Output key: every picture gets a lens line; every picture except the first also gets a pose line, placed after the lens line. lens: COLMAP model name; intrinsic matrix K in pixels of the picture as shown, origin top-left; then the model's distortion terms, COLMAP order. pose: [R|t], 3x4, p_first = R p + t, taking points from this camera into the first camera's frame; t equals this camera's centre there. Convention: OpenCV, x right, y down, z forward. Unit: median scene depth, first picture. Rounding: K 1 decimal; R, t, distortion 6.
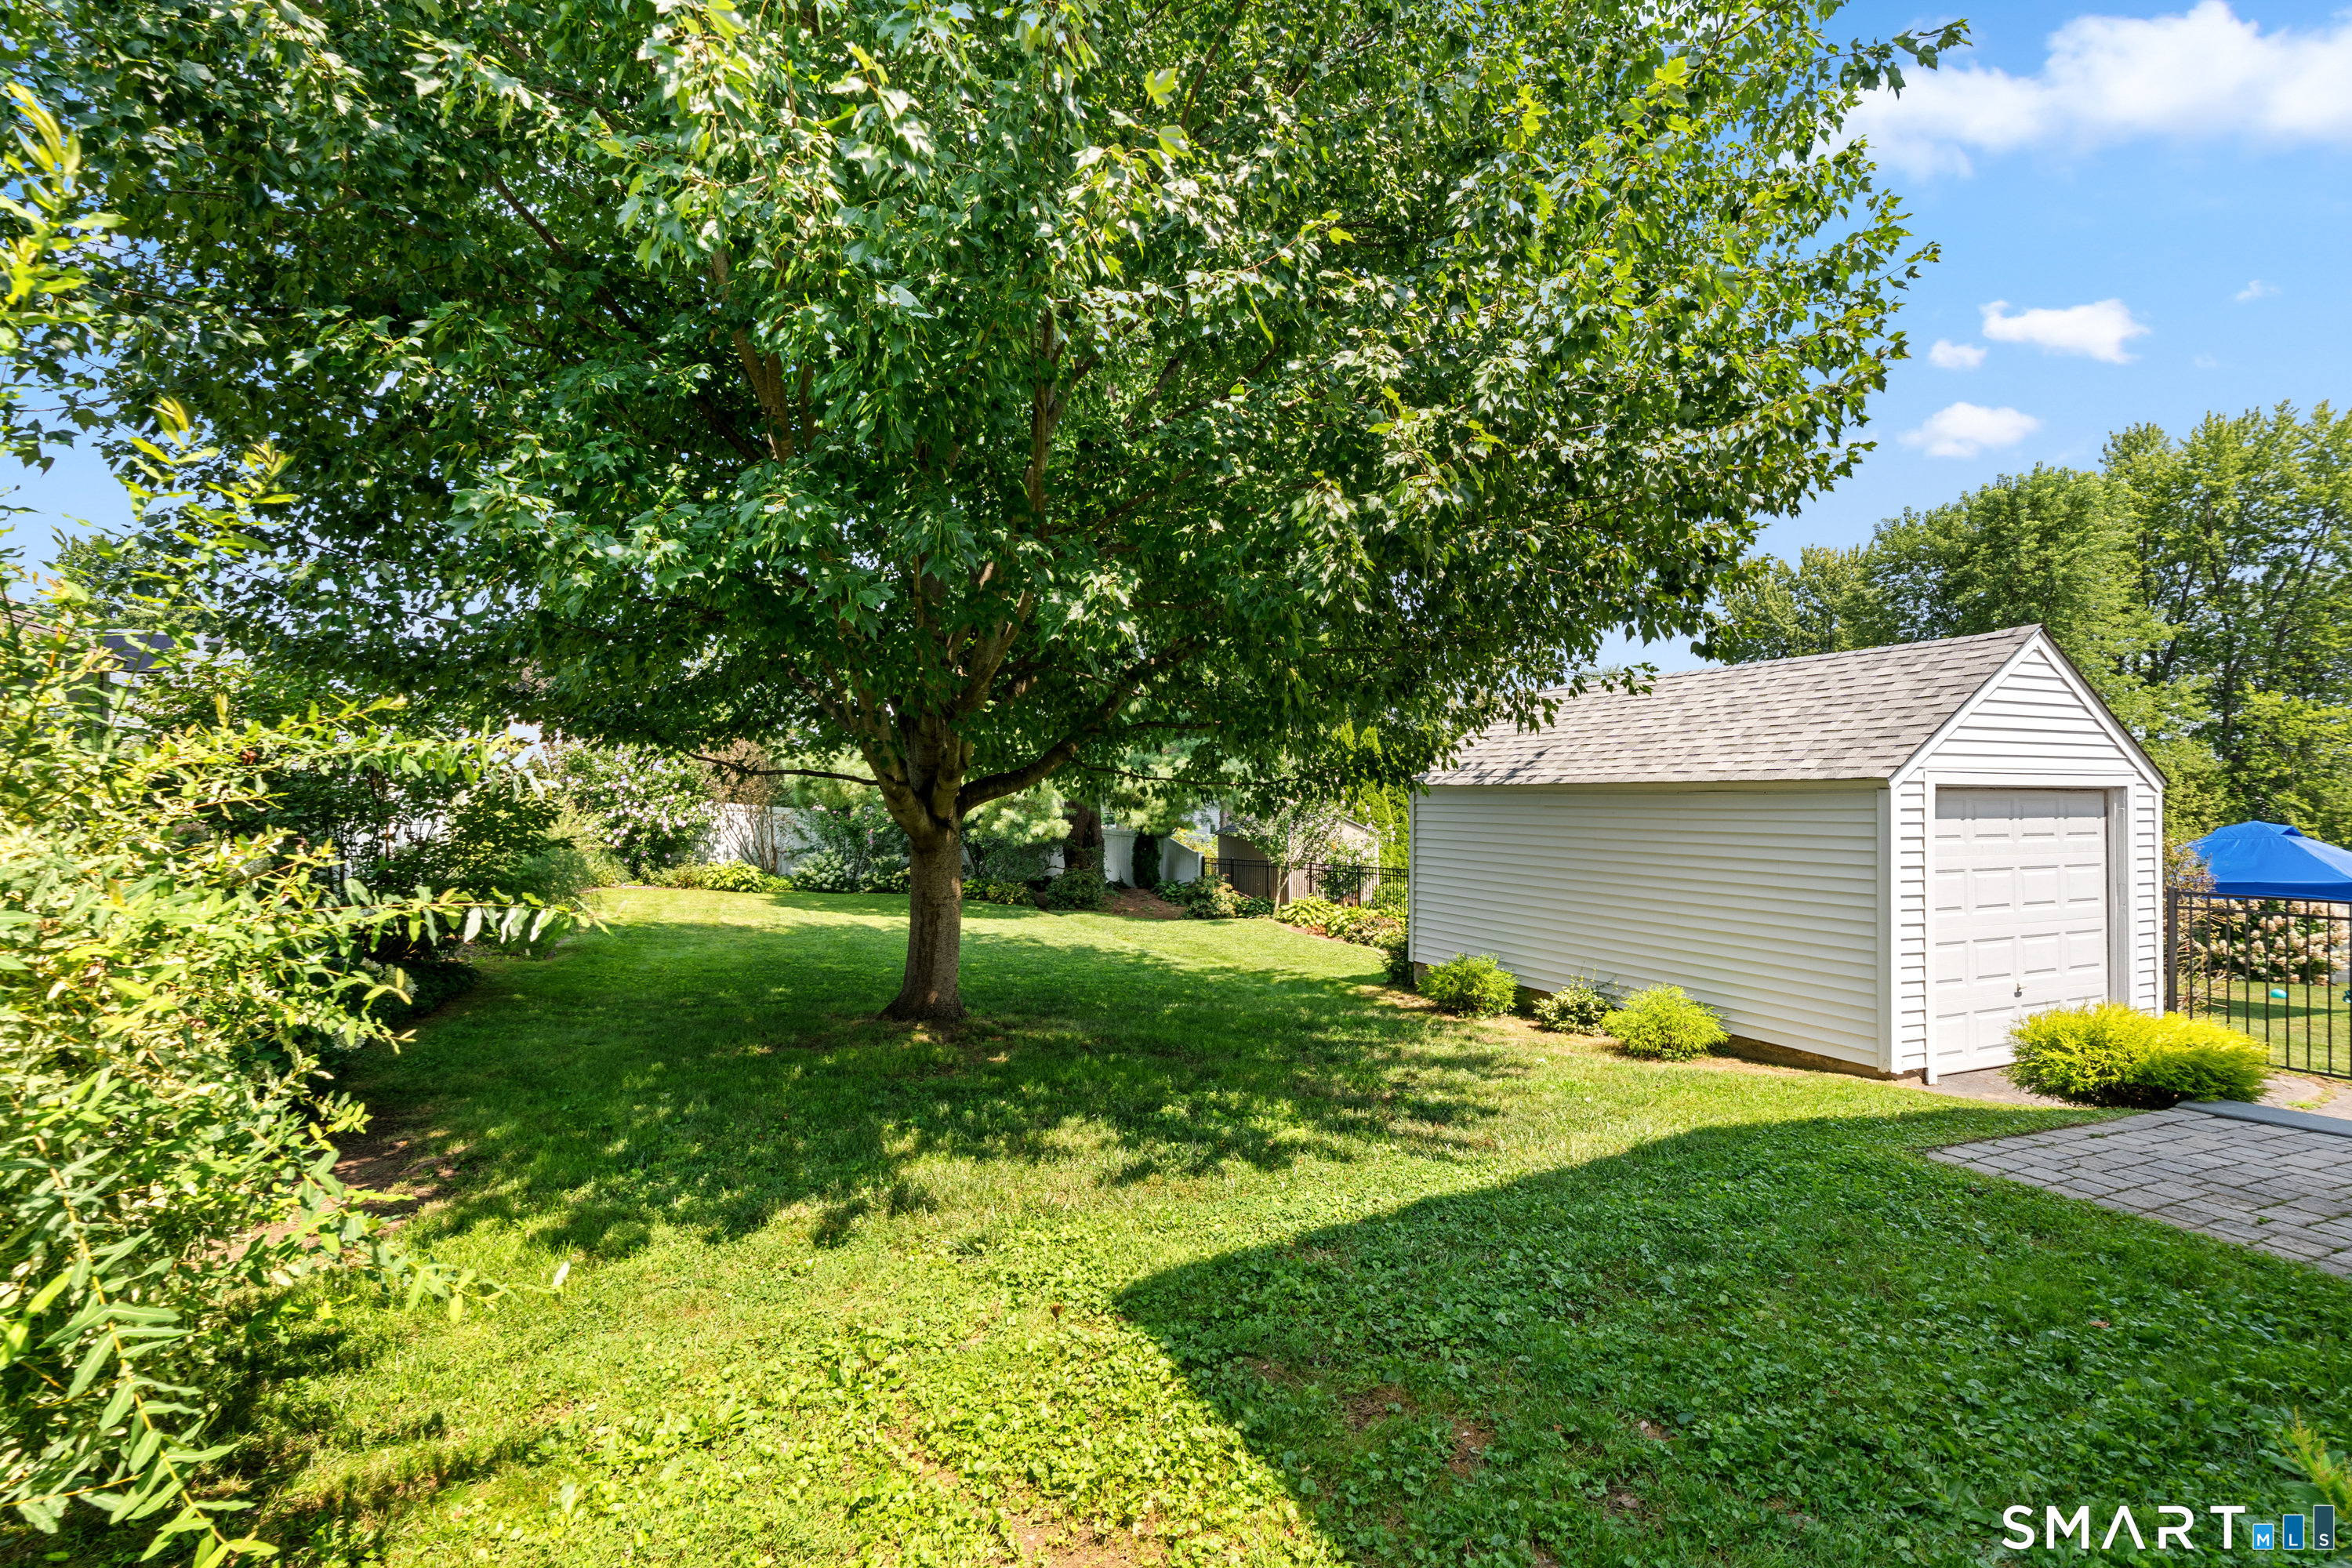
lens RADIAL K [[1070.8, 0, 1180.1], [0, 1070.8, 789.3], [0, 0, 1]] dist [-0.017827, -0.000271]
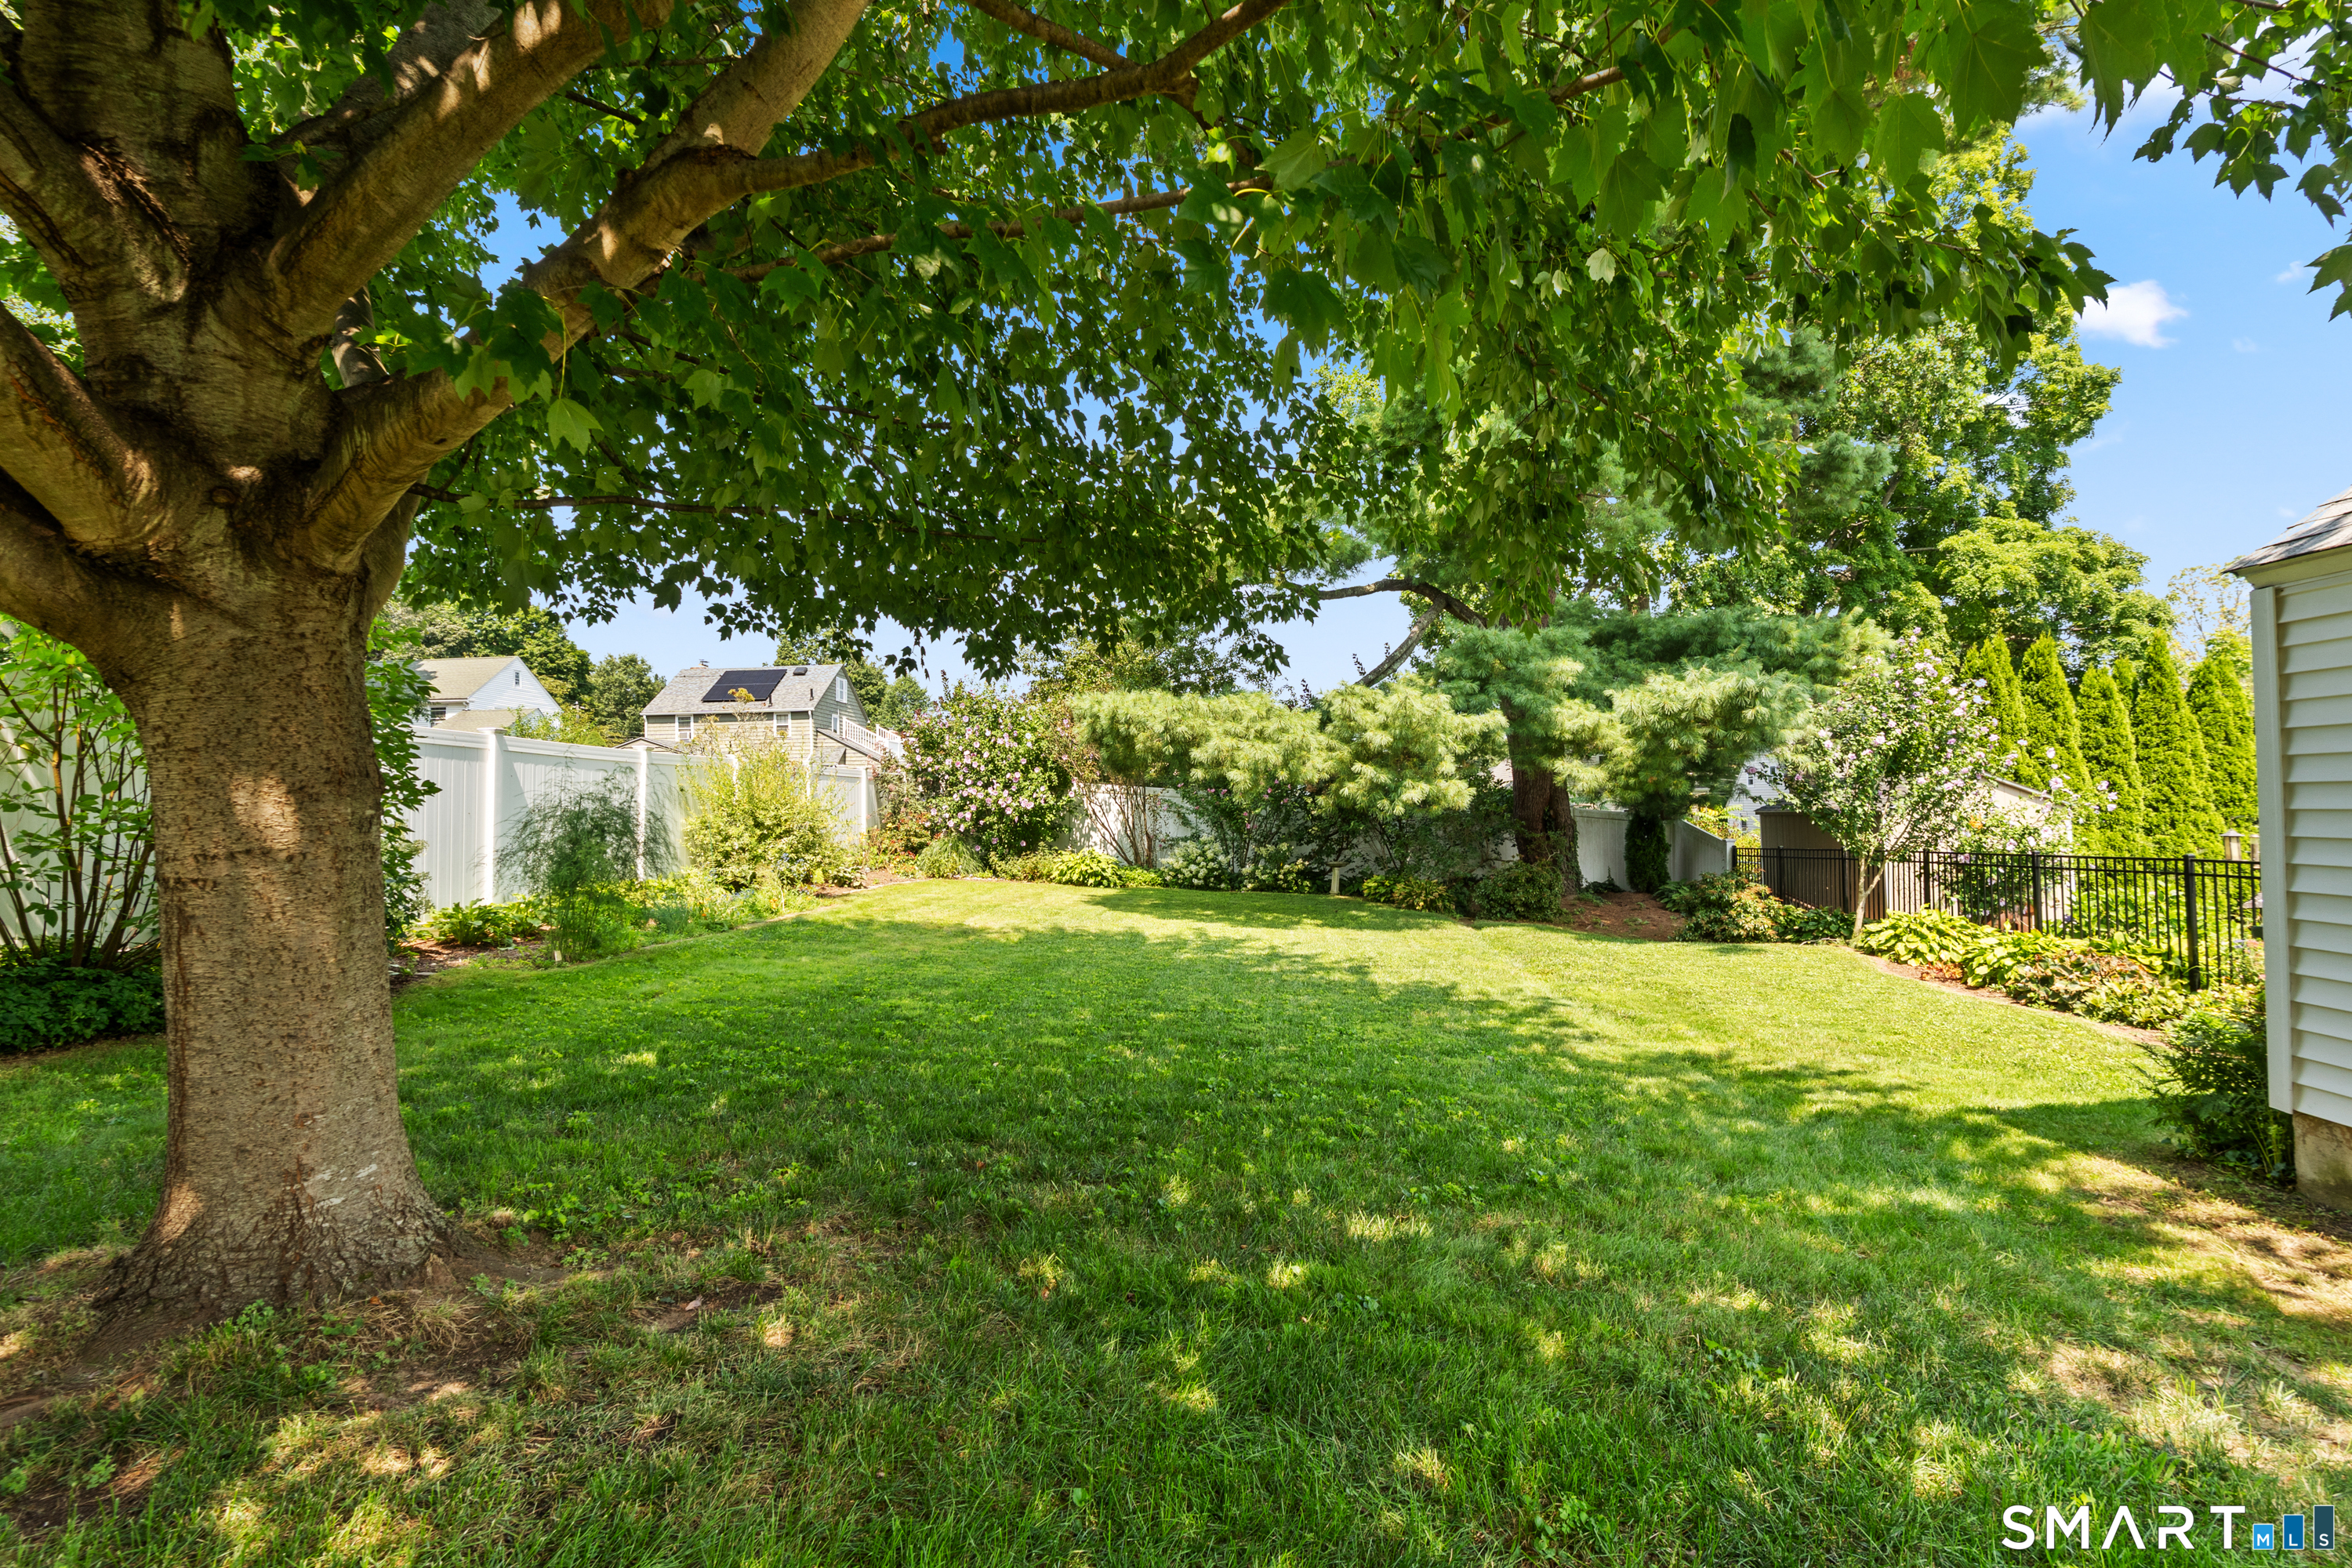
lens RADIAL K [[1070.8, 0, 1164.5], [0, 1070.8, 779.0], [0, 0, 1]] dist [-0.017827, -0.000271]
pose [[0.871915, -0.033154, -0.488534, 0.045843], [0.024978, 0.999418, -0.023245, 0.034298], [0.489020, 0.008065, 0.872235, 0.312822]]
